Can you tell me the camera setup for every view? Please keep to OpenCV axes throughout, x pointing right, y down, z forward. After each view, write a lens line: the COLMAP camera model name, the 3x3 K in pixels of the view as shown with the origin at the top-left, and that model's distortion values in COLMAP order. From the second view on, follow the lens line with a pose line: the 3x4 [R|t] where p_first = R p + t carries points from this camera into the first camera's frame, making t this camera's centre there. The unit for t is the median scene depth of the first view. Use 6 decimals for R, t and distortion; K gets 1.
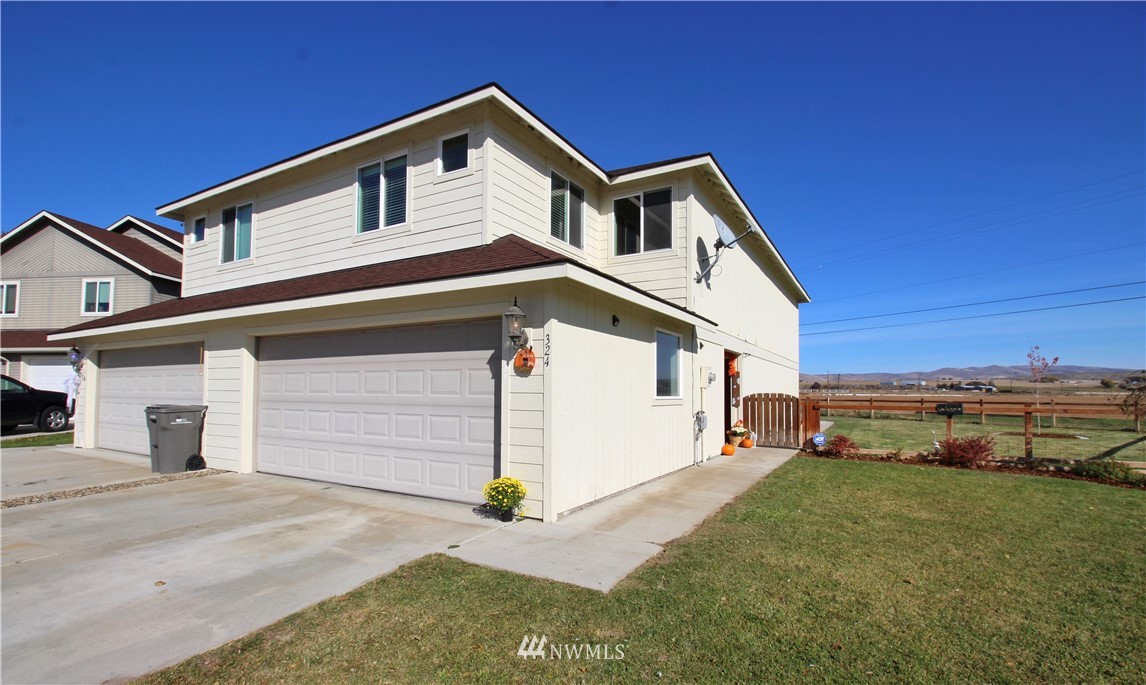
lens RADIAL K [[524.9, 0, 554.5], [0, 524.9, 384.7], [0, 0, 1]] dist [-0.021916, -0.003908]
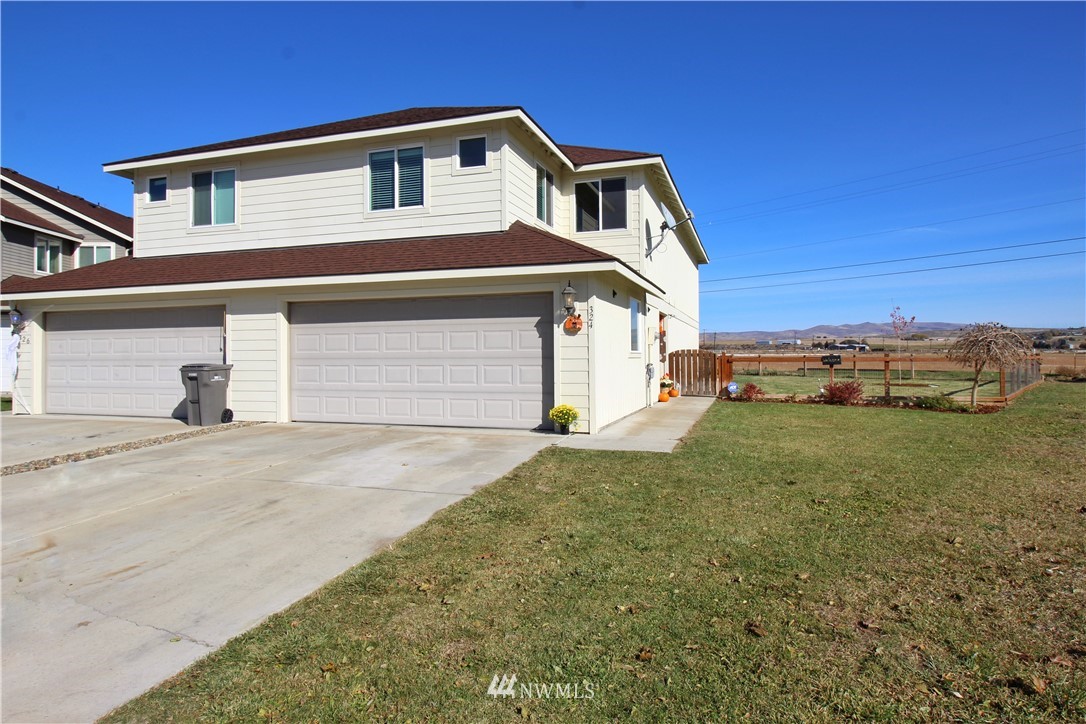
lens RADIAL K [[643.8, 0, 535.9], [0, 643.8, 358.9], [0, 0, 1]] dist [0.004471, -0.004336]
pose [[0.973335, -0.013886, 0.228966, -0.257518], [0.009673, 0.999763, 0.019515, 0.006572], [-0.229182, -0.016780, 0.973239, -0.315564]]
